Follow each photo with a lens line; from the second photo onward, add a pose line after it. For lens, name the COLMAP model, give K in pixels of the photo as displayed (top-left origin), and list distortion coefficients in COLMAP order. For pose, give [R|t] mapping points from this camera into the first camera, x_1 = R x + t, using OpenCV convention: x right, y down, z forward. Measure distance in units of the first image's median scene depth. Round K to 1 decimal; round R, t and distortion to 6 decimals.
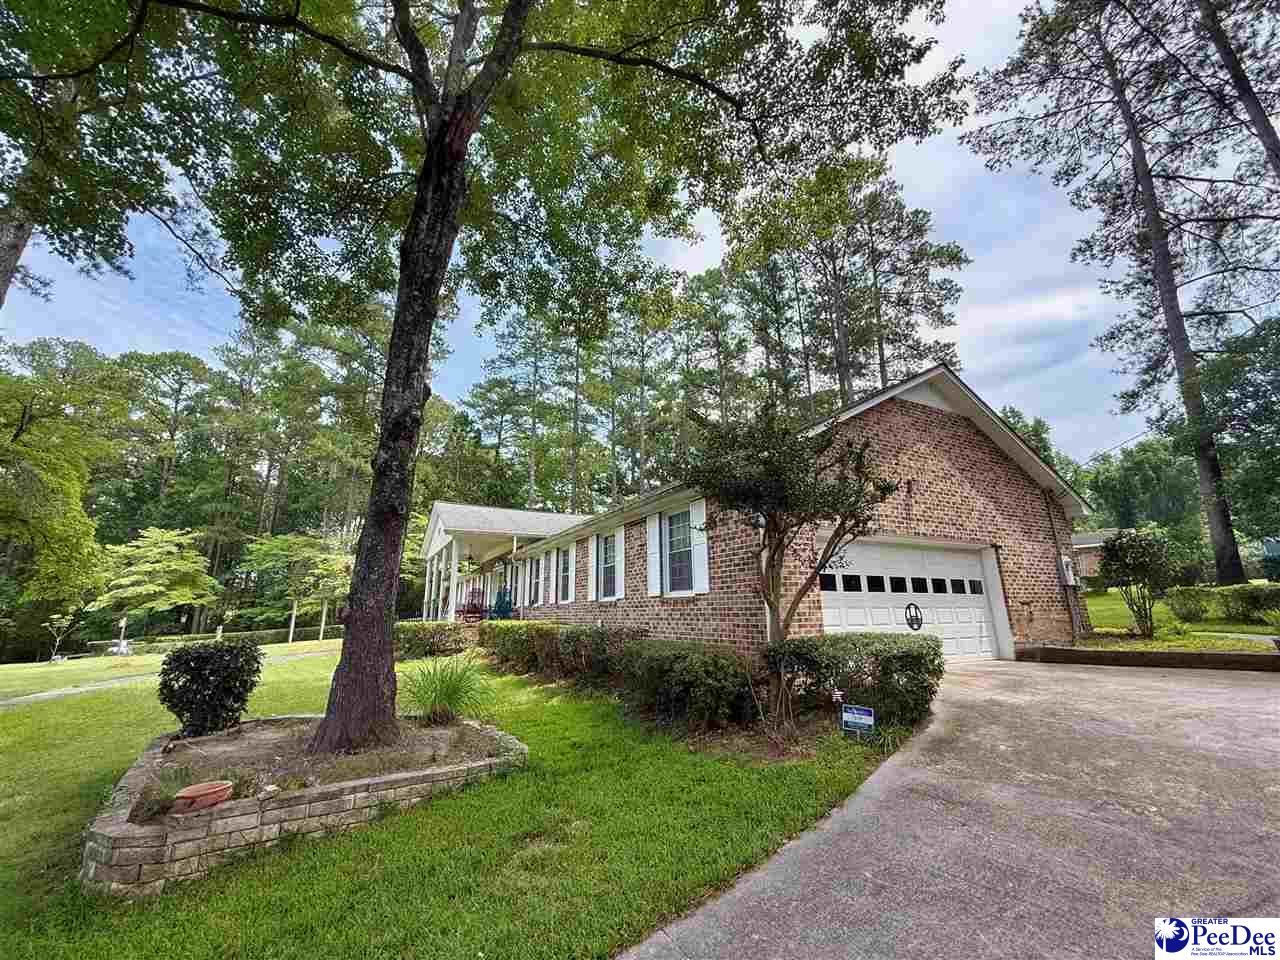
lens RADIAL K [[510.2, 0, 636.1], [0, 510.2, 481.5], [0, 0, 1]] dist [-0.000535, 0.000279]
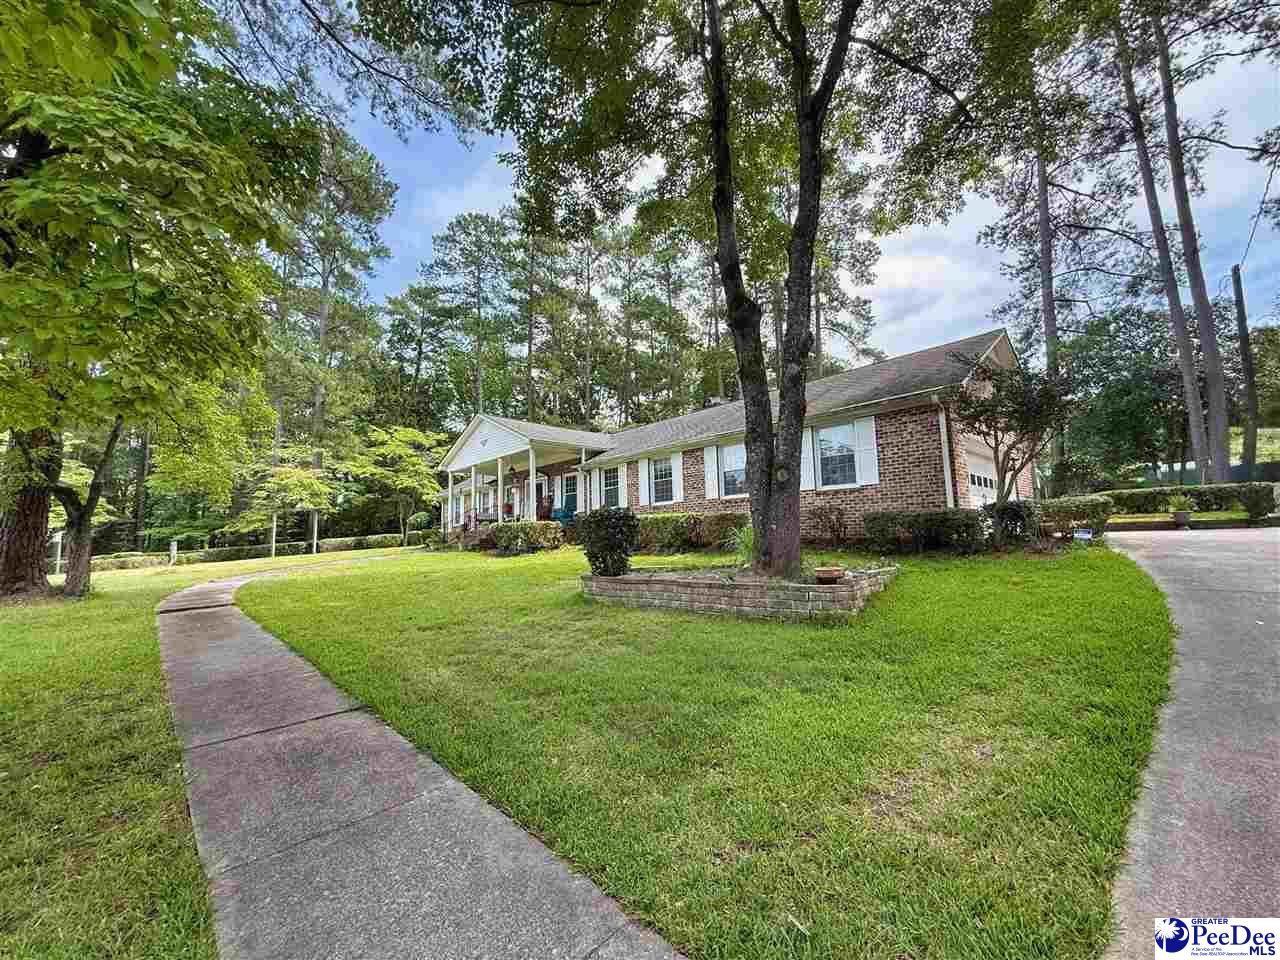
lens RADIAL K [[510.2, 0, 636.1], [0, 510.2, 481.5], [0, 0, 1]] dist [-0.000535, 0.000279]
pose [[0.967120, 0.015716, 0.253833, -0.270194], [-0.050414, 0.990129, 0.130778, 0.019385], [-0.249272, -0.139275, 0.958366, -0.057206]]
